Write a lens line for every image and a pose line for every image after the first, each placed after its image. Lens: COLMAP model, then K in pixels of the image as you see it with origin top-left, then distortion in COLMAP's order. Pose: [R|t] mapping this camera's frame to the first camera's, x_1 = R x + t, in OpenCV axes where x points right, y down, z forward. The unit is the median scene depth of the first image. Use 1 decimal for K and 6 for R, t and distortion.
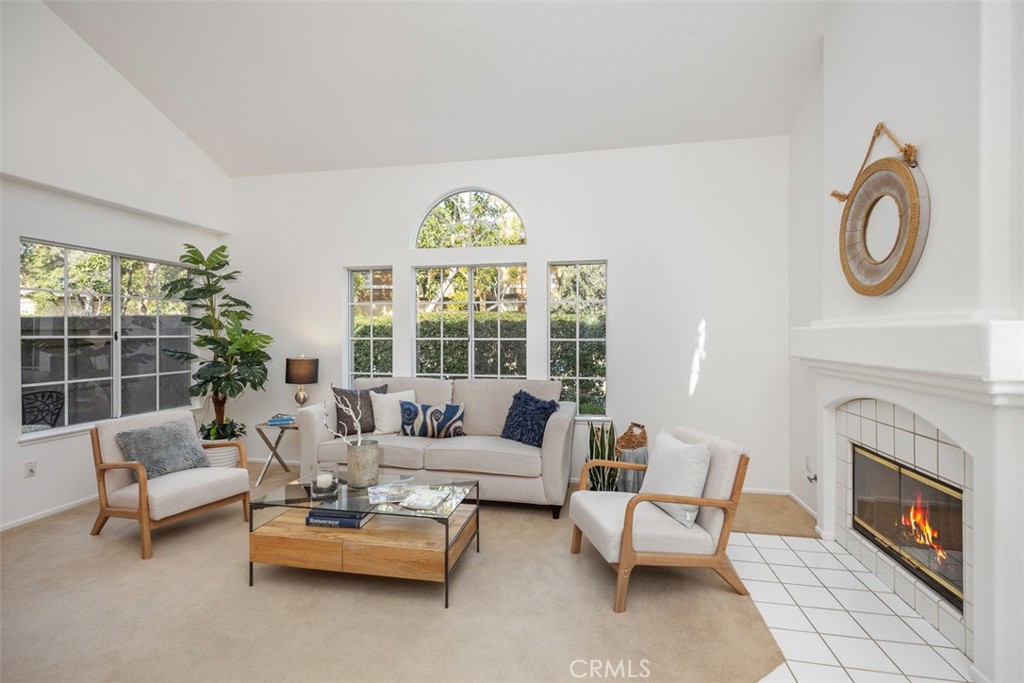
lens RADIAL K [[457.4, 0, 512.5], [0, 457.4, 336.2], [0, 0, 1]] dist [0.003066, 0.000106]
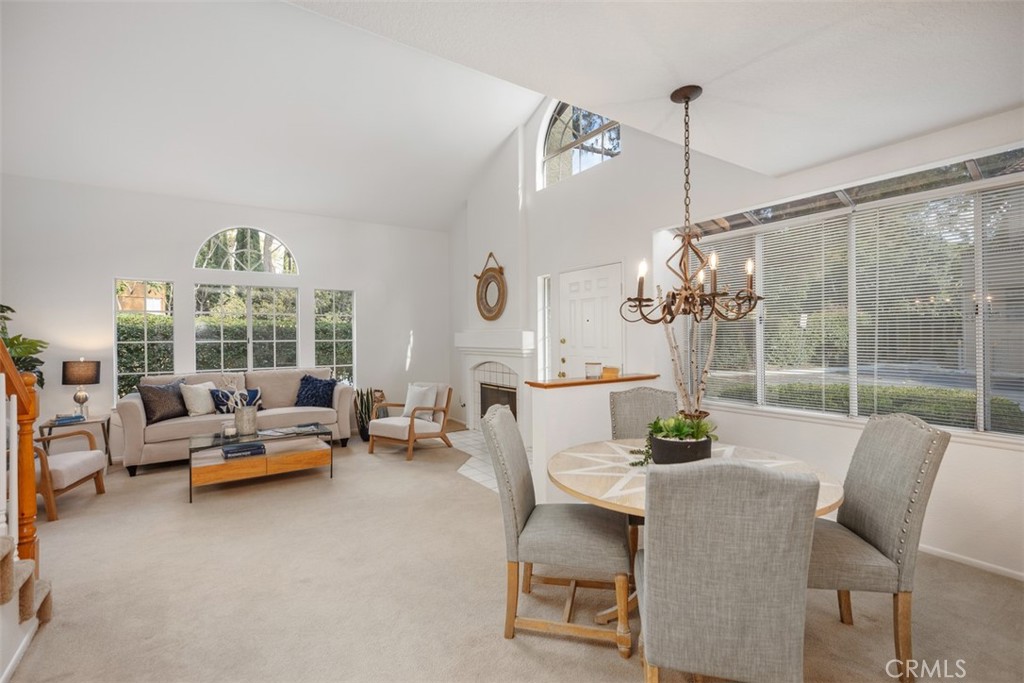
lens RADIAL K [[462.3, 0, 494.6], [0, 462.3, 333.3], [0, 0, 1]] dist [0.015304, 0.000484]
pose [[0.726855, -0.001008, 0.686790, -0.569721], [0.009923, 0.999910, -0.009035, 0.002803], [-0.686719, 0.013382, 0.726799, -0.523676]]
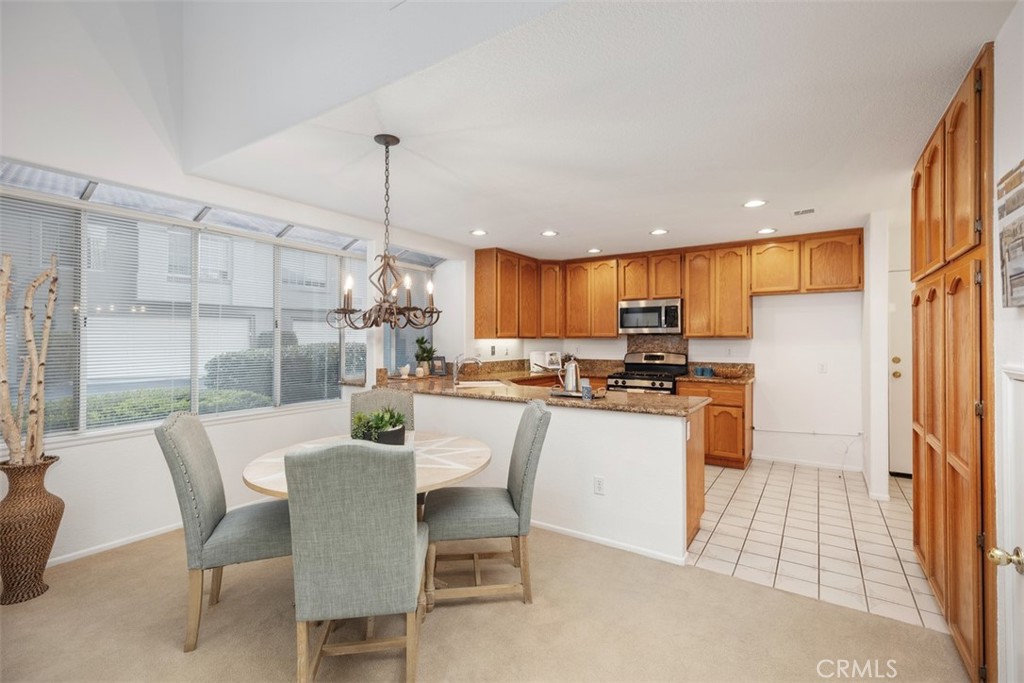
lens RADIAL K [[457.4, 0, 512.5], [0, 457.4, 336.2], [0, 0, 1]] dist [0.003066, 0.000106]
pose [[-0.924346, 0.003702, 0.381538, -0.446815], [0.001934, 0.999986, -0.005019, -0.000114], [-0.381551, -0.003901, -0.924340, 0.204573]]
